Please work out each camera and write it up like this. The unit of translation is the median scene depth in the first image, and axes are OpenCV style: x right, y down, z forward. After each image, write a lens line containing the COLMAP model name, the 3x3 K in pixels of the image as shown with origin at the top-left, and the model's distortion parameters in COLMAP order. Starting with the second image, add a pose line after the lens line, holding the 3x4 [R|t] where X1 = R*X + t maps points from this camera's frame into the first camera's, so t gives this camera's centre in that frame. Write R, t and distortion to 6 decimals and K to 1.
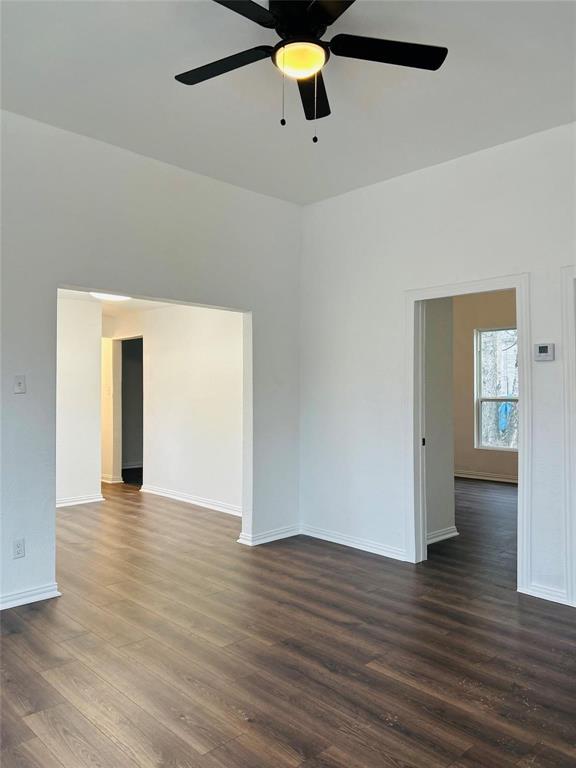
lens RADIAL K [[564.7, 0, 288.0], [0, 564.7, 384.0], [0, 0, 1]] dist [0.035372, -0.047396]
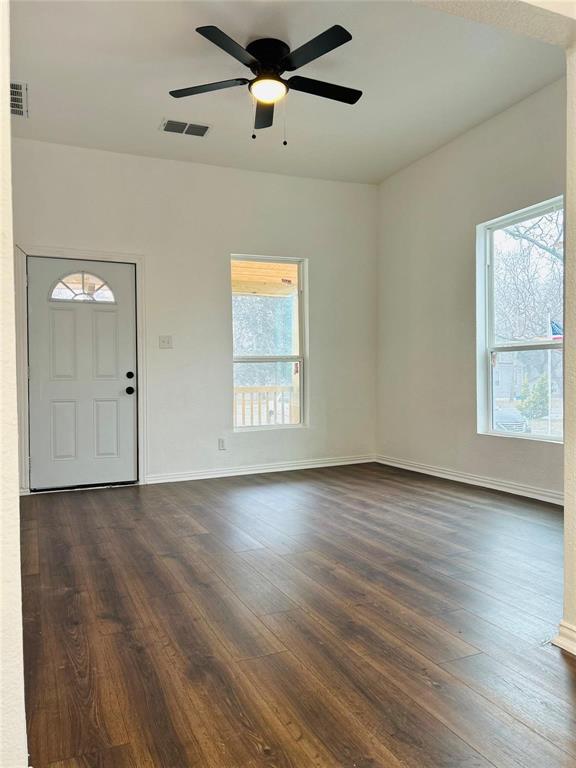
lens RADIAL K [[564.7, 0, 288.0], [0, 564.7, 384.0], [0, 0, 1]] dist [0.035372, -0.047396]
pose [[-0.938064, 0.007980, 0.346370, -0.361565], [0.007322, 0.999968, -0.003209, 0.128875], [-0.346384, -0.000474, -0.938093, 1.639744]]
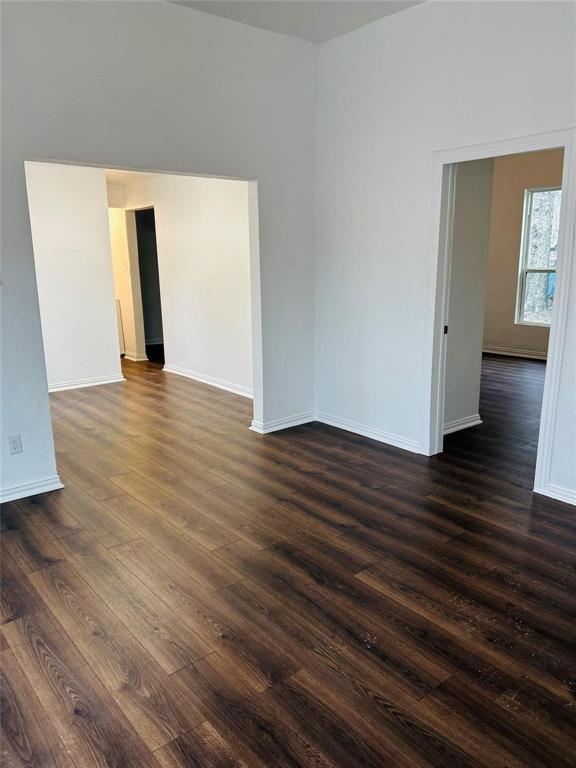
lens RADIAL K [[564.7, 0, 288.0], [0, 564.7, 384.0], [0, 0, 1]] dist [0.035372, -0.047396]
pose [[0.996912, 0.005385, -0.078348, 0.075169], [0.013318, 0.971603, 0.236243, -0.038616], [0.077396, -0.236557, 0.968530, 0.104362]]
